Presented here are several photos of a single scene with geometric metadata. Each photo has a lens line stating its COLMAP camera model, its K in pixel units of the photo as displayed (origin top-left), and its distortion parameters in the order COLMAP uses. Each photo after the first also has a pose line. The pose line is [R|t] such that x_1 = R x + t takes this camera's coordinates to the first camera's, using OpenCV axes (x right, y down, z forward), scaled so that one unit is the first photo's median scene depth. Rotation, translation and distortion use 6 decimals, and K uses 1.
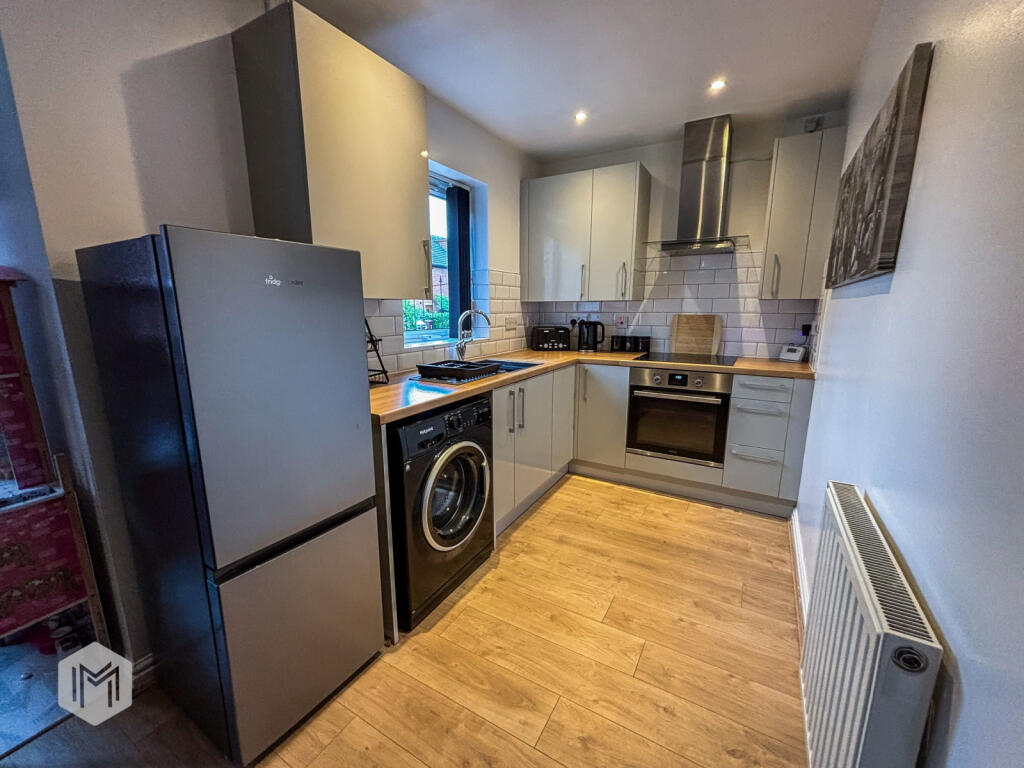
lens RADIAL K [[417.6, 0, 509.5], [0, 417.6, 386.0], [0, 0, 1]] dist [-0.001061, 0.001964]
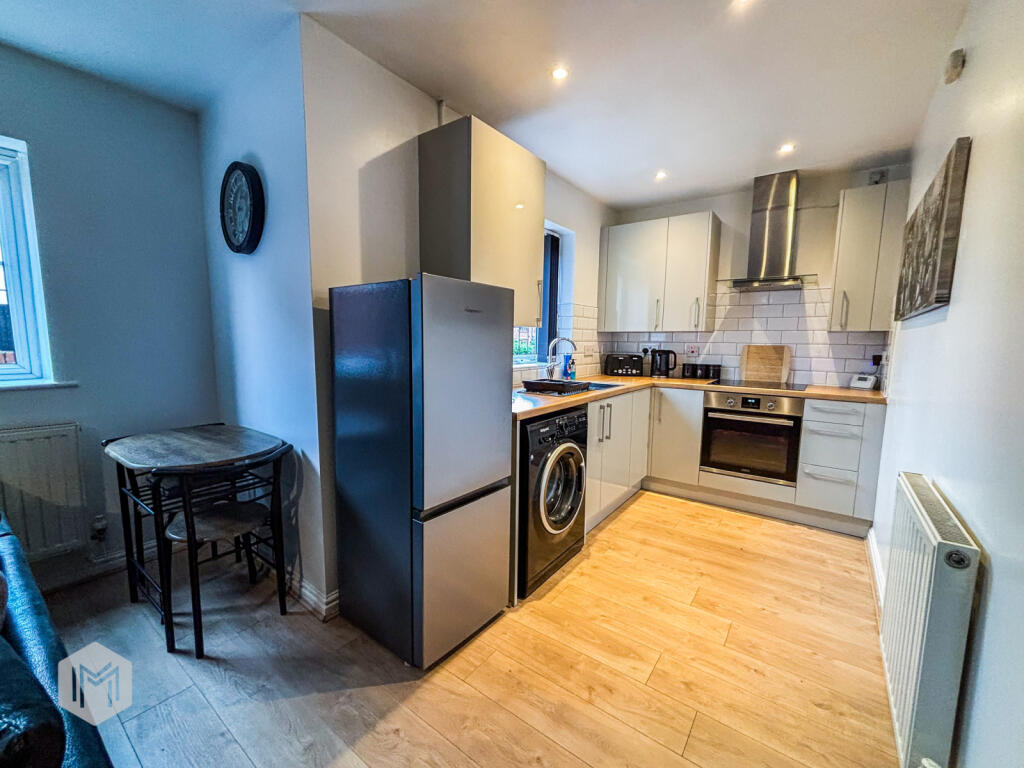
lens RADIAL K [[417.6, 0, 509.0], [0, 417.6, 386.4], [0, 0, 1]] dist [-0.001061, 0.001964]
pose [[0.993670, 0.025145, -0.109490, -0.143828], [-0.033706, 0.996457, -0.077058, 0.064370], [0.107165, 0.080260, 0.990996, -0.208934]]
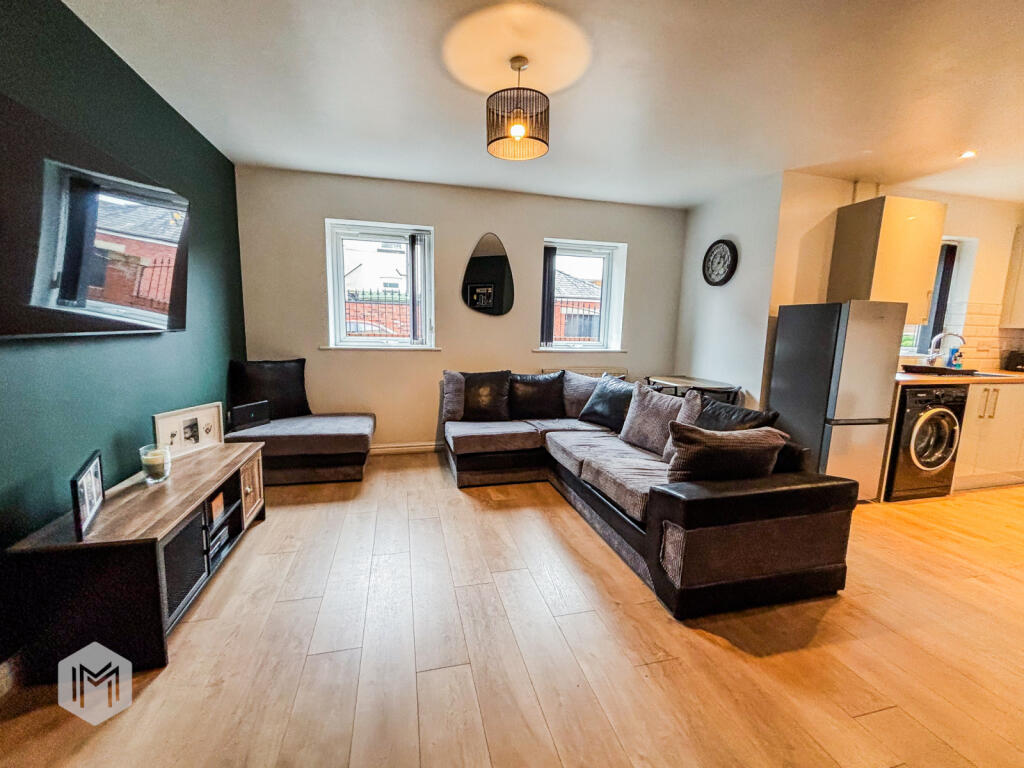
lens RADIAL K [[417.6, 0, 521.1], [0, 417.6, 385.4], [0, 0, 1]] dist [-0.001061, 0.001964]
pose [[0.703252, 0.116400, -0.701348, -0.128812], [-0.158658, 0.987322, 0.004774, 0.281753], [0.693012, 0.107917, 0.712804, -1.289331]]
